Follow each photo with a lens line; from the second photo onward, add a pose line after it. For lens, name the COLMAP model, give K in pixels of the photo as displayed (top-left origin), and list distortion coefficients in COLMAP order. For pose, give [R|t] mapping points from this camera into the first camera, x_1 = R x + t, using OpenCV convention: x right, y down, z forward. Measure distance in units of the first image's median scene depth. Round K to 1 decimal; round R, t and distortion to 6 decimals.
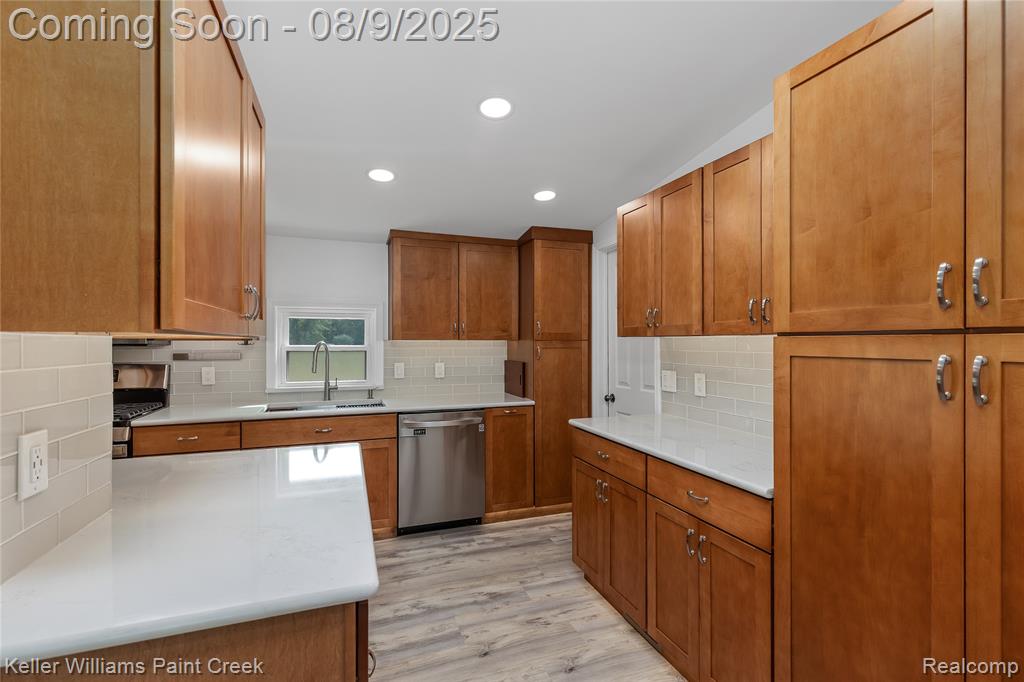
lens RADIAL K [[465.1, 0, 514.5], [0, 465.1, 343.2], [0, 0, 1]] dist [0.006528, 0.000146]
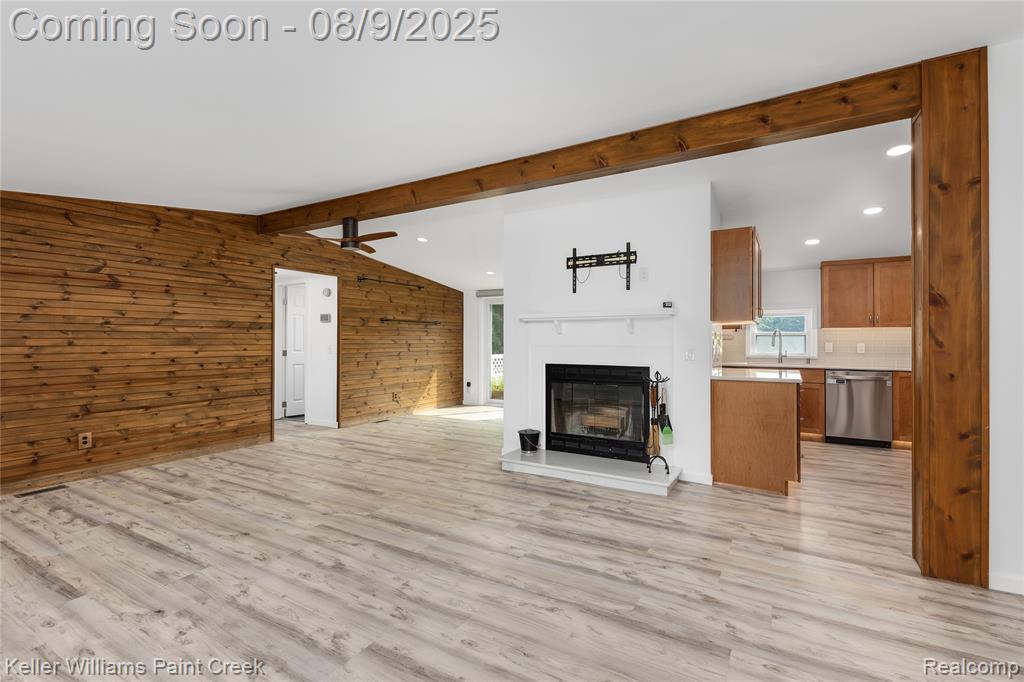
lens RADIAL K [[465.1, 0, 512.5], [0, 465.1, 338.8], [0, 0, 1]] dist [0.006528, 0.000146]
pose [[0.633161, -0.003583, -0.774012, 0.365682], [-0.002260, 0.999976, -0.006477, 0.051214], [0.774017, 0.005851, 0.633138, -1.024532]]
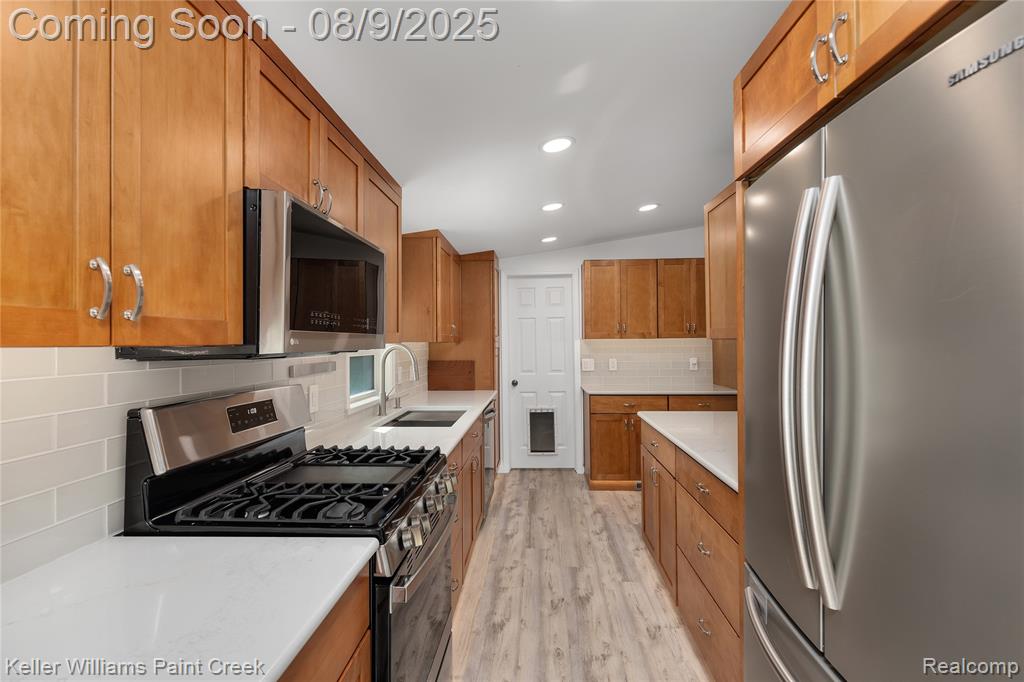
lens RADIAL K [[465.1, 0, 511.0], [0, 465.1, 335.3], [0, 0, 1]] dist [0.006528, 0.000146]
pose [[0.395710, 0.007683, 0.918343, -1.222787], [0.013379, 0.999811, -0.014130, -0.005897], [-0.918278, 0.017878, 0.395532, 0.523892]]
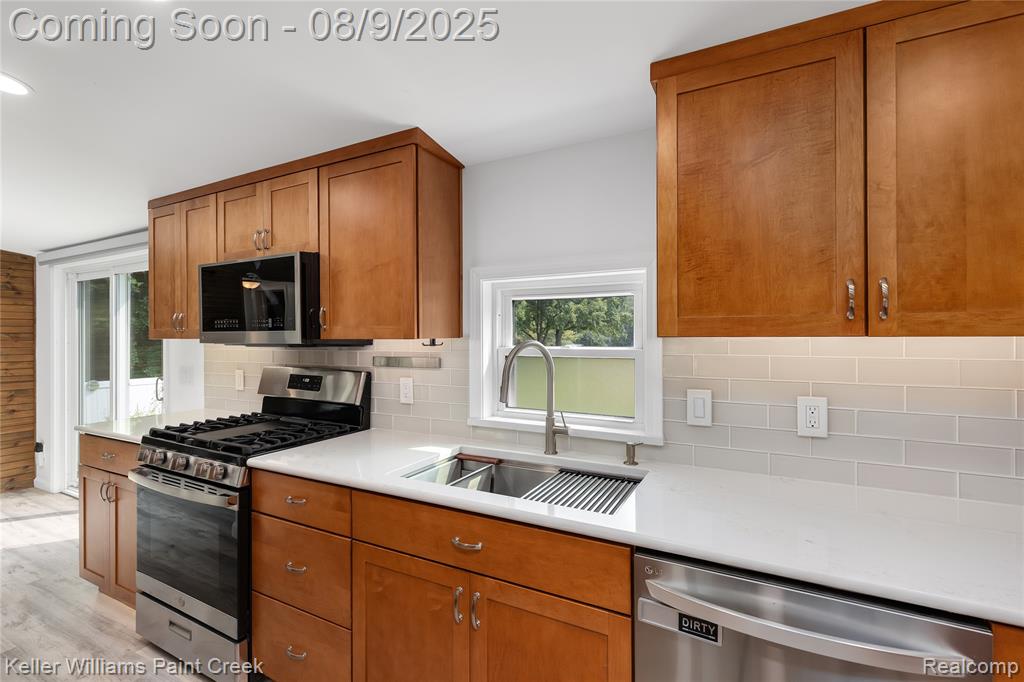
lens RADIAL K [[465.1, 0, 508.9], [0, 465.1, 333.5], [0, 0, 1]] dist [0.006528, 0.000146]
pose [[0.666269, -0.009753, -0.745647, -0.051911], [0.002021, 0.999934, -0.011273, -0.005639], [0.745708, 0.006003, 0.666245, 0.703299]]
